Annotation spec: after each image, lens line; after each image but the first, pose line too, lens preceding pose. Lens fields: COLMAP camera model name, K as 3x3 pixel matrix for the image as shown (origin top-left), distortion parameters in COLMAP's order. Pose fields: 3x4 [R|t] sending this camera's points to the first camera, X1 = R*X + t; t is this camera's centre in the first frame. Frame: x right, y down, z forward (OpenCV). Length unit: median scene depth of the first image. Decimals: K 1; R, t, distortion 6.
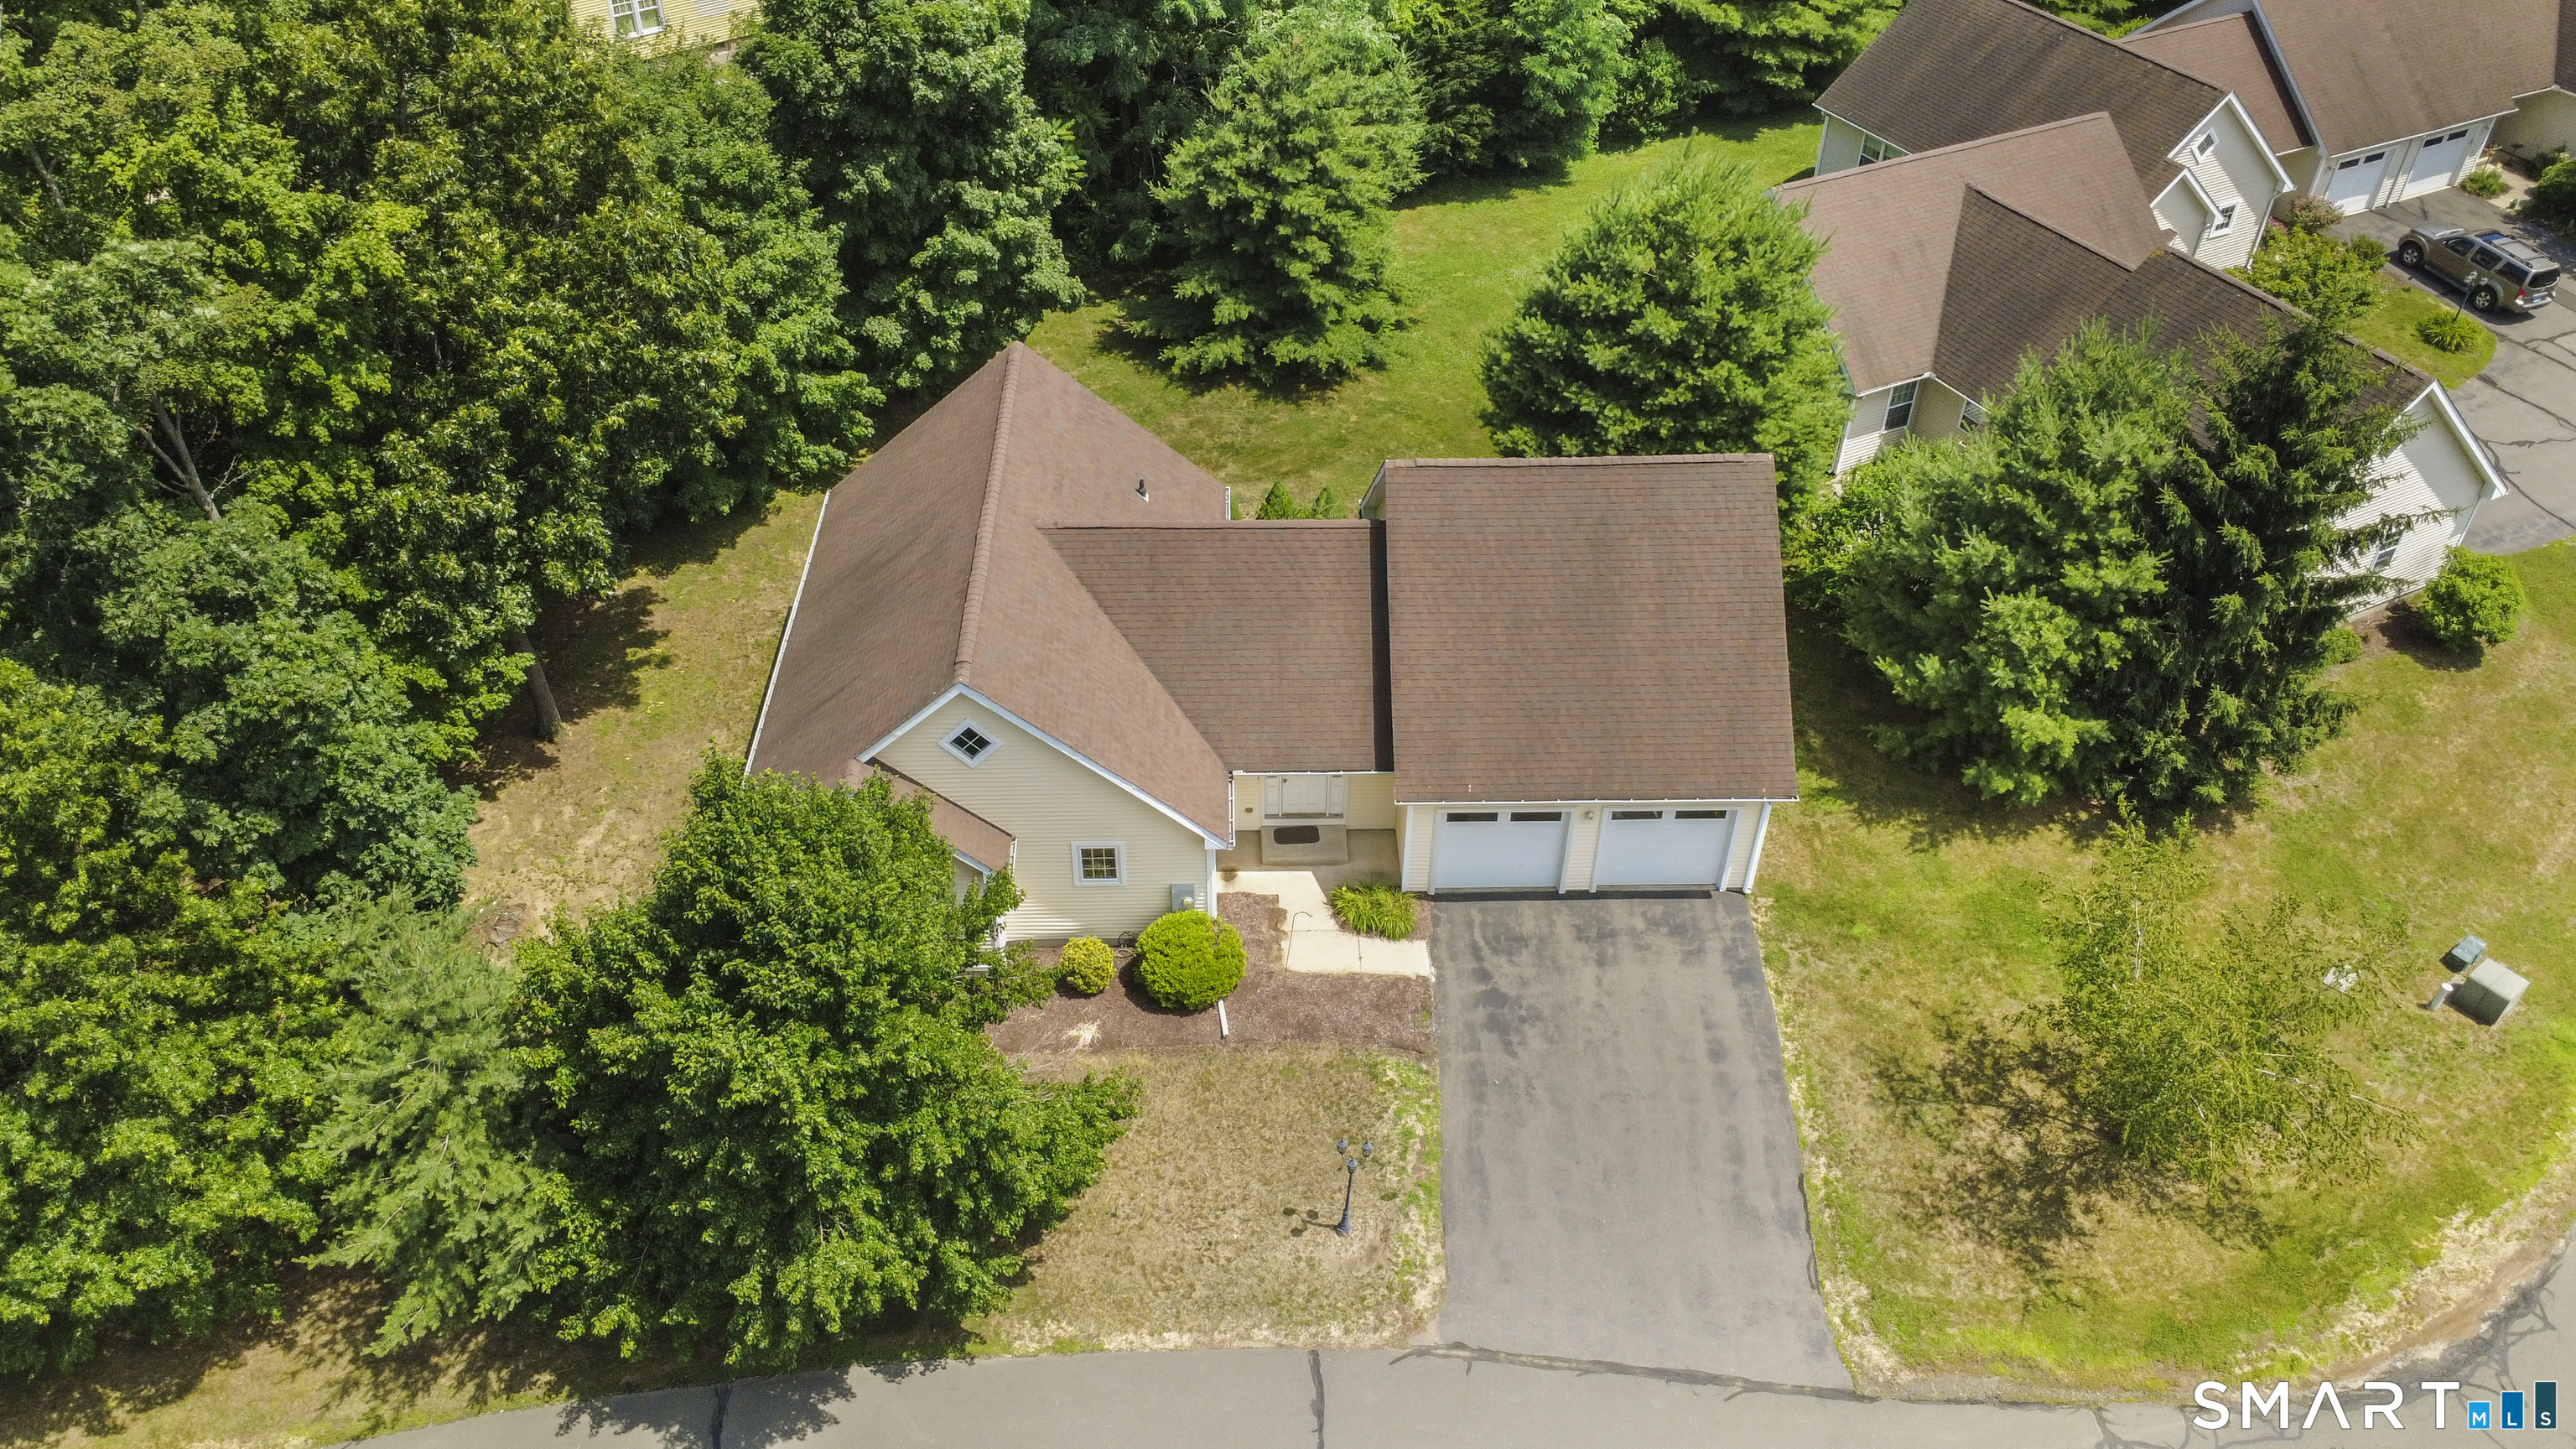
lens RADIAL K [[1877.9, 0, 1288.0], [0, 1877.9, 724.5], [0, 0, 1]] dist [0.006584, 0.000347]
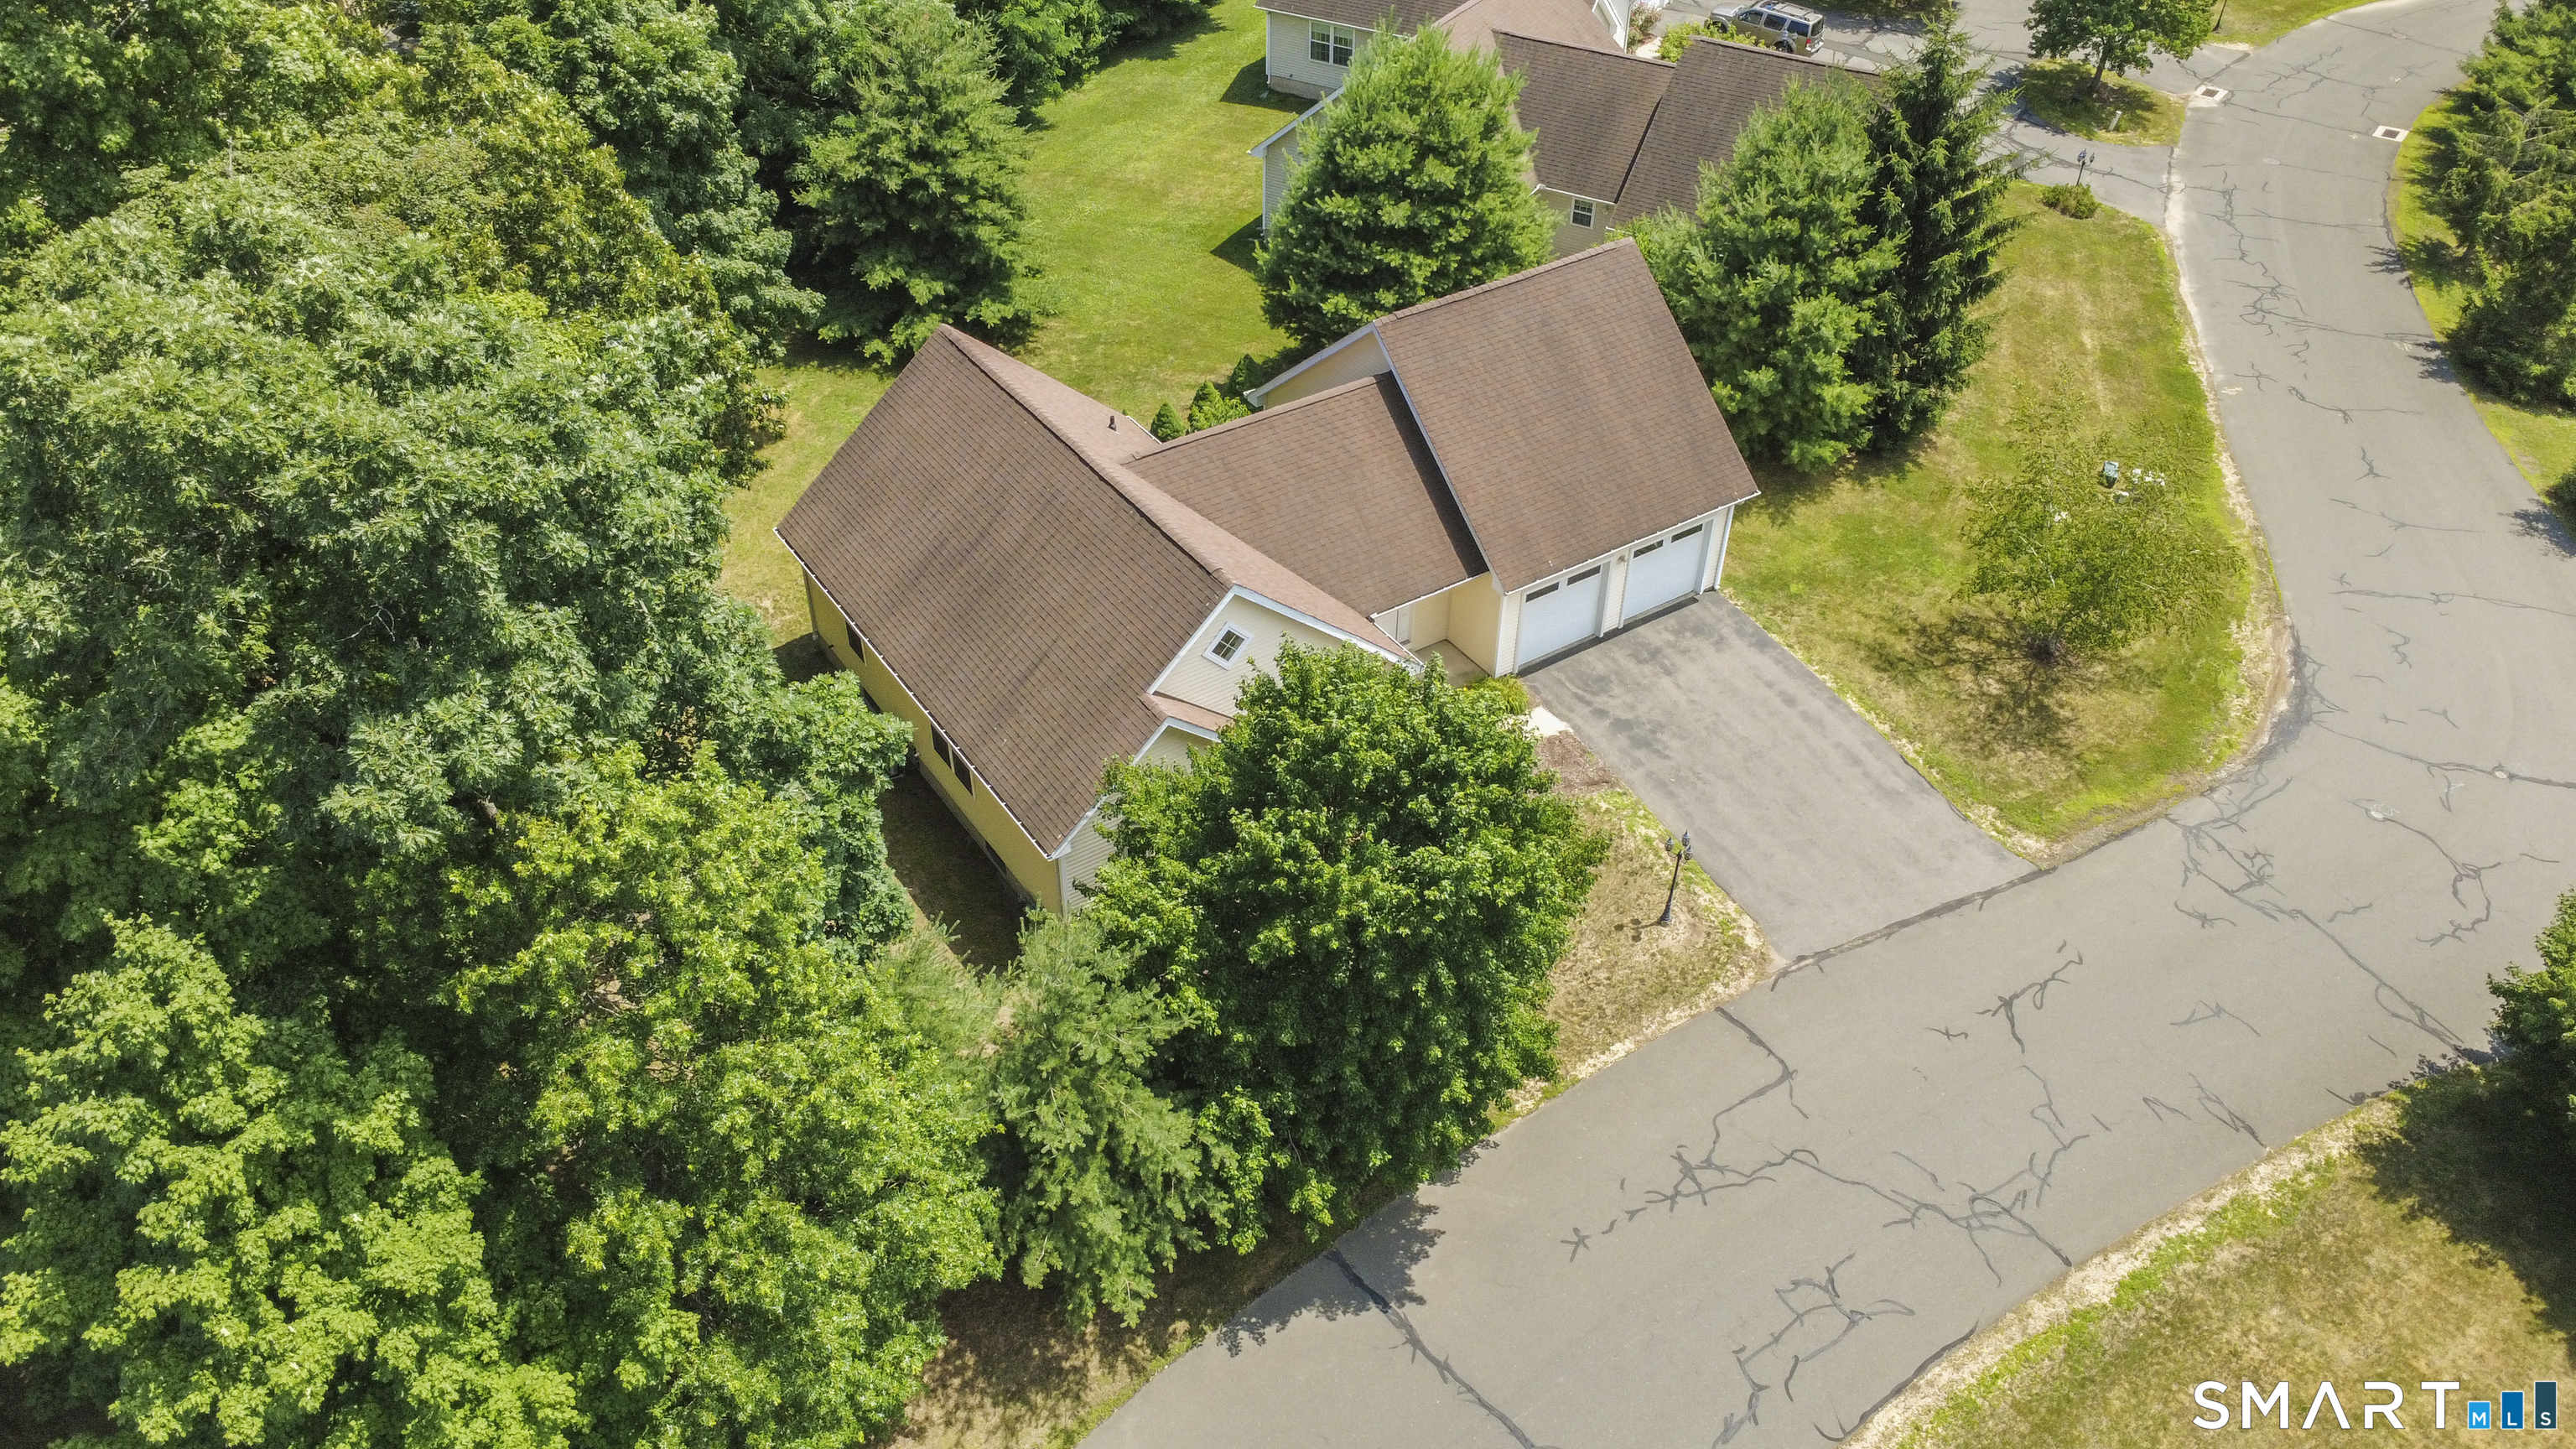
lens RADIAL K [[1897.5, 0, 1290.9], [0, 1897.5, 697.8], [0, 0, 1]] dist [0.007743, -0.002777]
pose [[0.845680, -0.333473, 0.416678, -0.566960], [0.337165, 0.939042, 0.067226, -0.021915], [-0.413696, 0.083638, 0.906565, -0.000933]]
